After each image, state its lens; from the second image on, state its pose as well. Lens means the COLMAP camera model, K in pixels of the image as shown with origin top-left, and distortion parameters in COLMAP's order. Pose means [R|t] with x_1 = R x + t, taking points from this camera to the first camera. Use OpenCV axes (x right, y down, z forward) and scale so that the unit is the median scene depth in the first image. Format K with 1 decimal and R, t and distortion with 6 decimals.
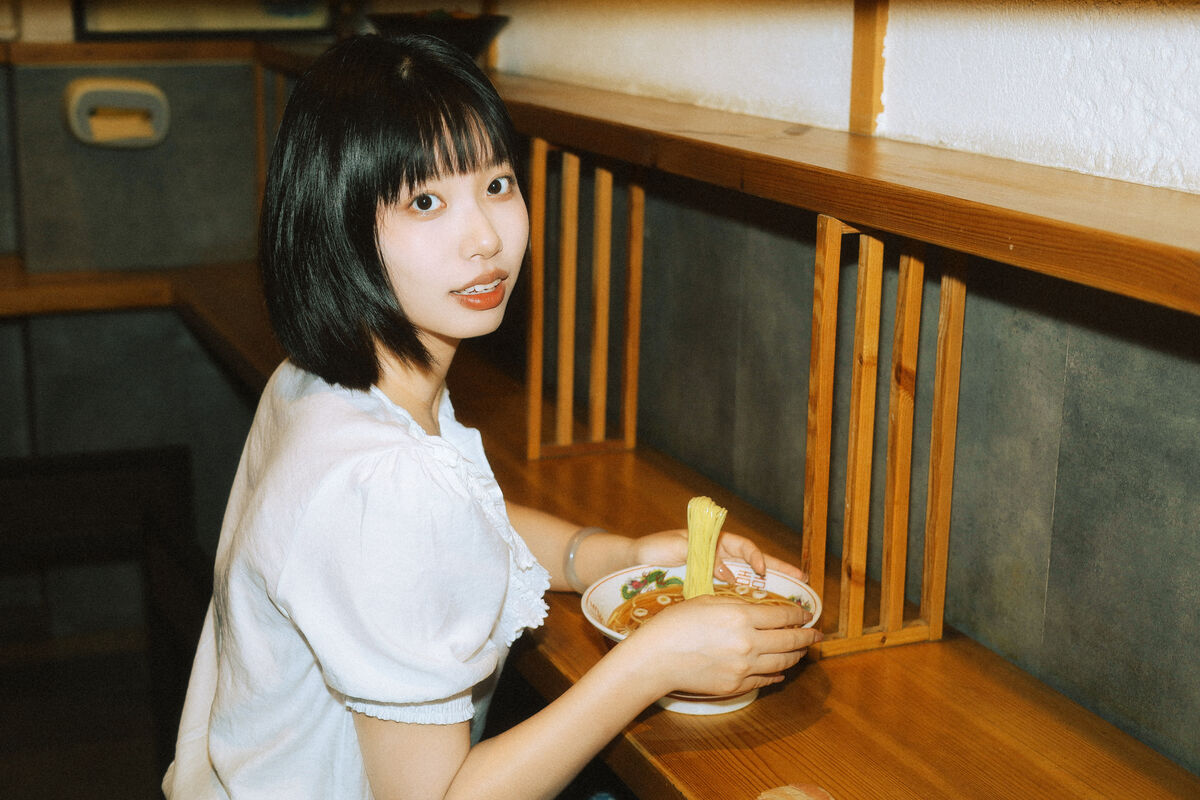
lens RADIAL K [[1745.1, 0, 598.0], [0, 1745.1, 420.8], [0, 0, 1]] dist [-0.006601, 0.008775]
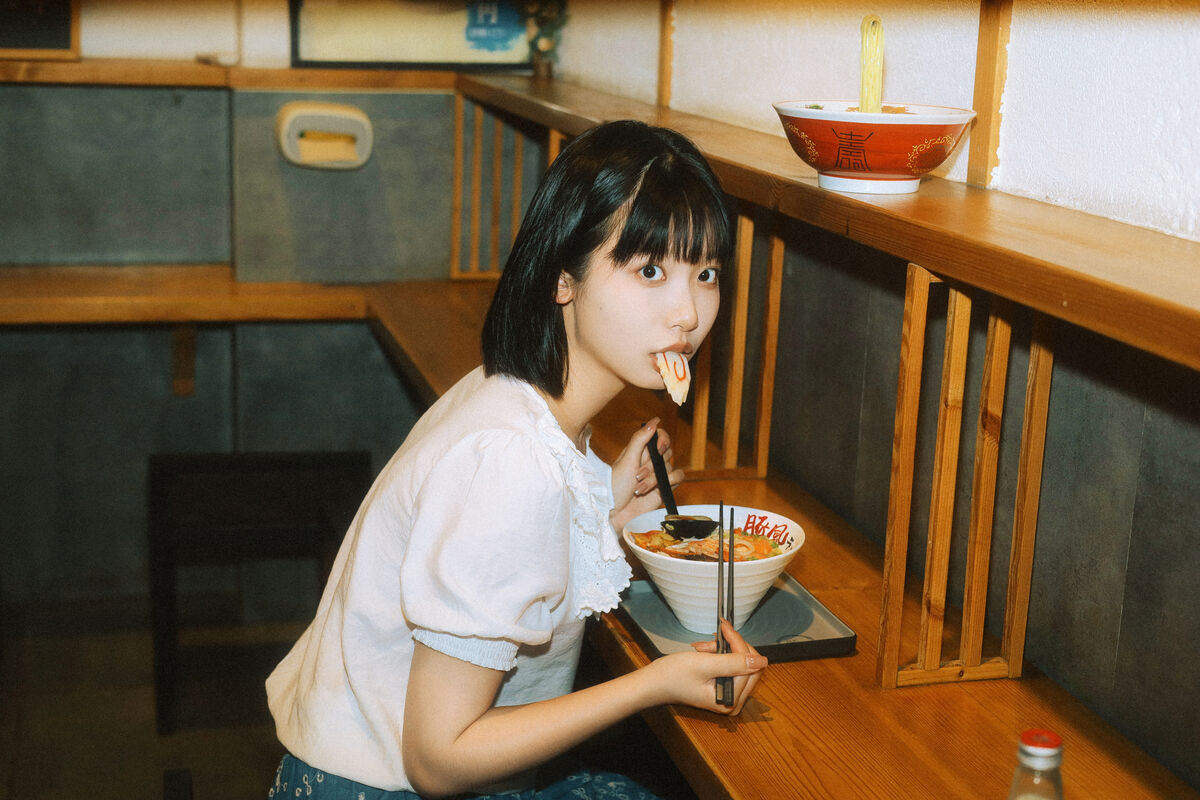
lens RADIAL K [[1727.4, 0, 563.3], [0, 1727.4, 401.0], [0, 0, 1]] dist [-0.005489, -0.069548]
pose [[0.987758, 0.052799, -0.146784, 0.074428], [-0.056343, 0.998209, -0.020086, -0.002521], [0.145460, 0.028110, 0.988965, -0.056283]]
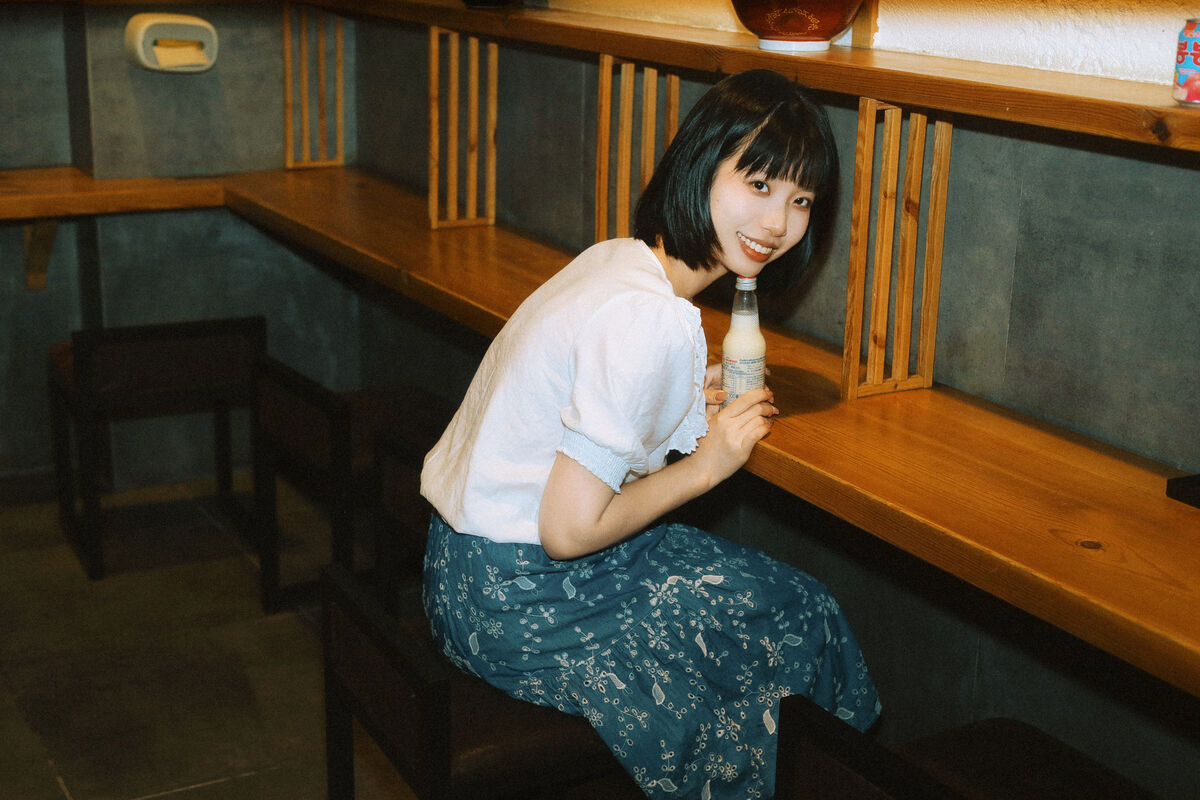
lens RADIAL K [[1661.8, 0, 600.0], [0, 1661.8, 400.0], [0, 0, 1]] dist [0.014889, -0.026618]
pose [[0.993889, -0.025294, 0.107446, -0.249269], [0.022260, 0.999321, 0.029346, 0.092739], [-0.108115, -0.026775, 0.993778, -0.399350]]
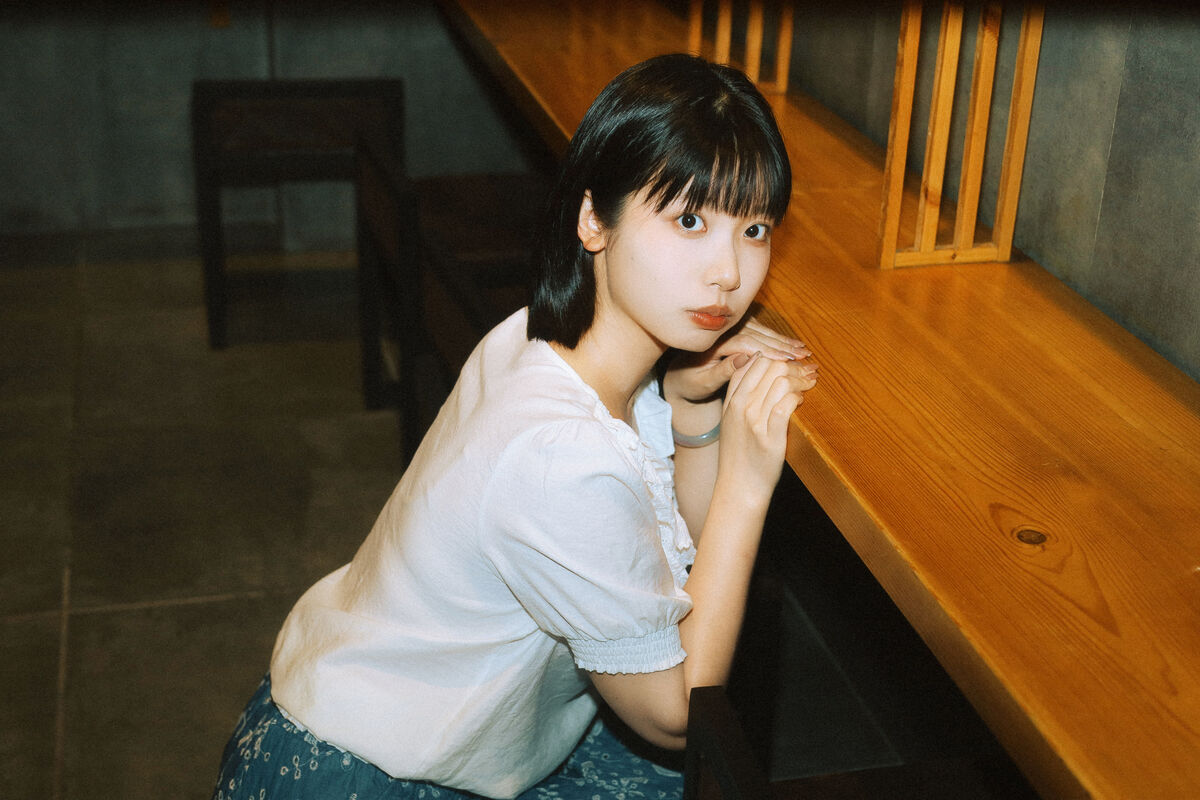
lens RADIAL K [[1727.4, 0, 563.3], [0, 1727.4, 401.0], [0, 0, 1]] dist [-0.005489, -0.069548]
pose [[0.984662, 0.086899, -0.151294, 0.094641], [-0.059810, 0.982717, 0.175186, 0.037662], [0.163902, -0.163450, 0.972841, -0.154541]]
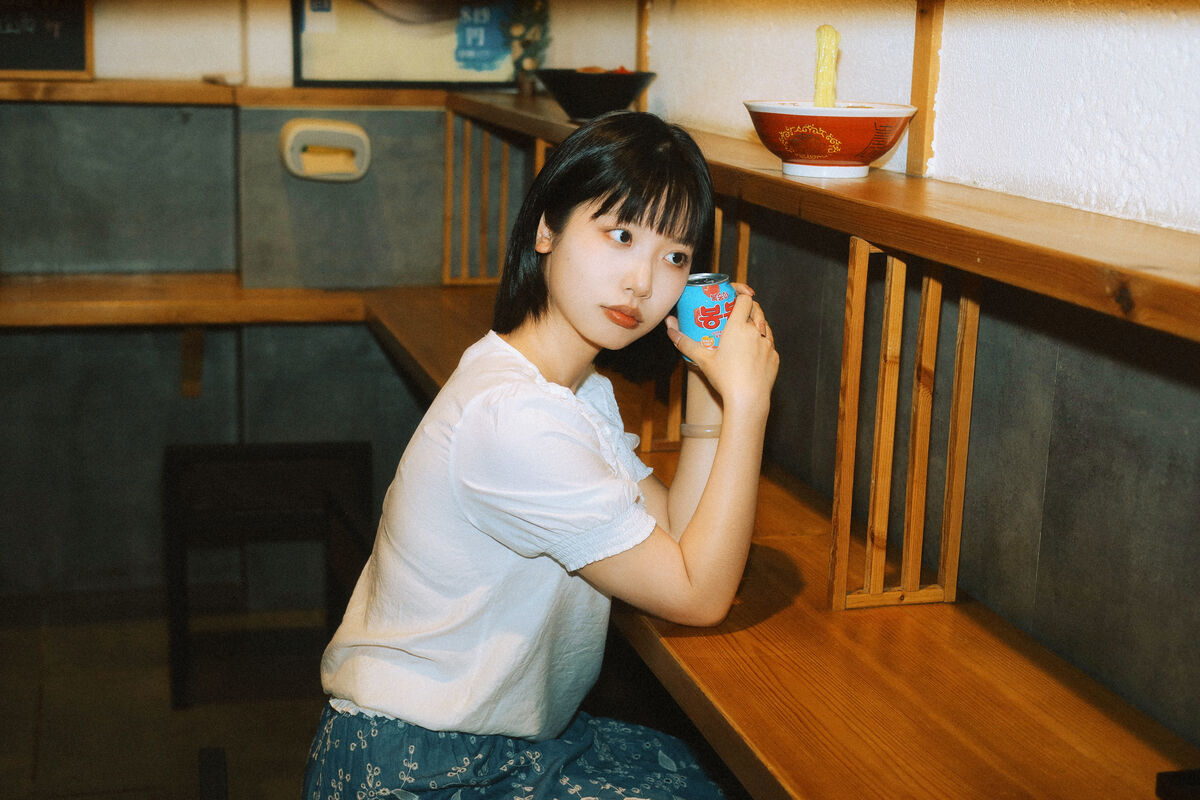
lens RADIAL K [[1708.6, 0, 550.2], [0, 1708.6, 402.4], [0, 0, 1]] dist [0.046288, -0.113044]
pose [[0.988440, 0.045078, -0.144753, 0.092698], [-0.050752, 0.998071, -0.035752, 0.048286], [0.142862, 0.042686, 0.988822, -0.196821]]
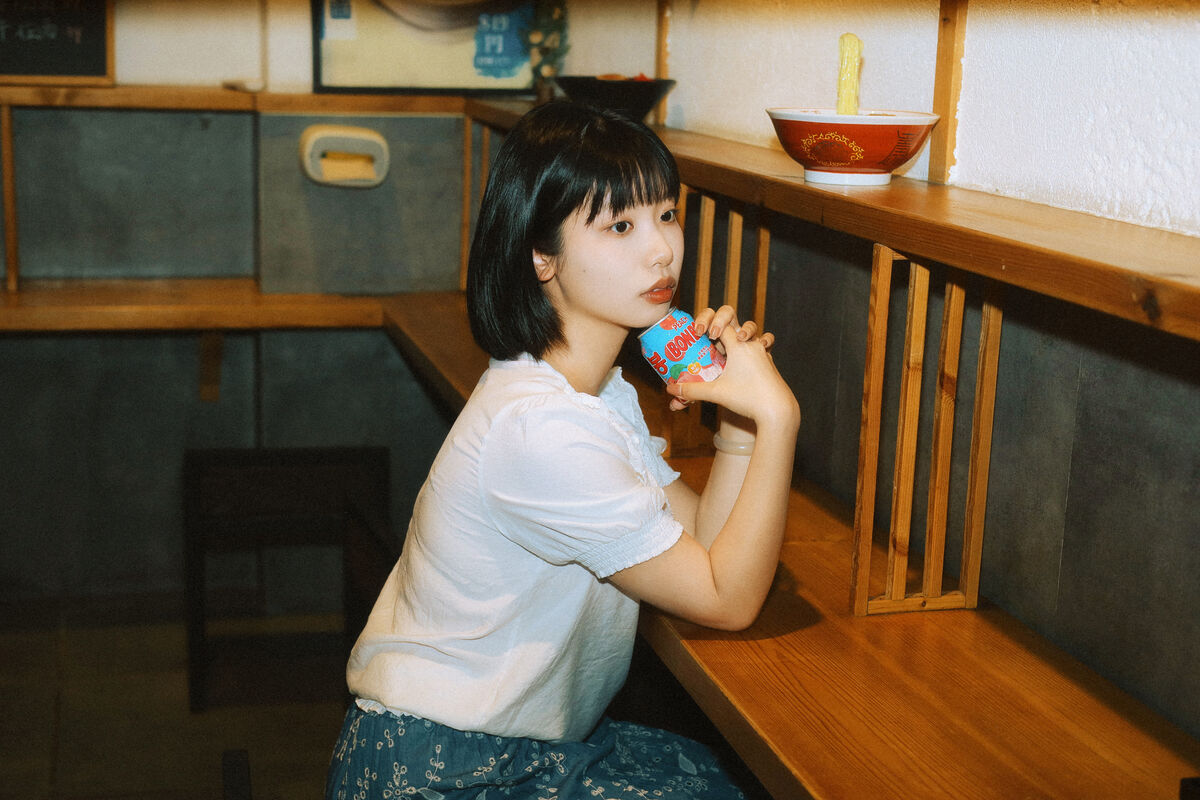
lens RADIAL K [[1708.6, 0, 550.2], [0, 1708.6, 402.4], [0, 0, 1]] dist [0.046288, -0.113044]
pose [[0.987261, 0.048421, -0.151559, 0.085250], [-0.054962, 0.997716, -0.039269, 0.049953], [0.149312, 0.047099, 0.987668, -0.203969]]
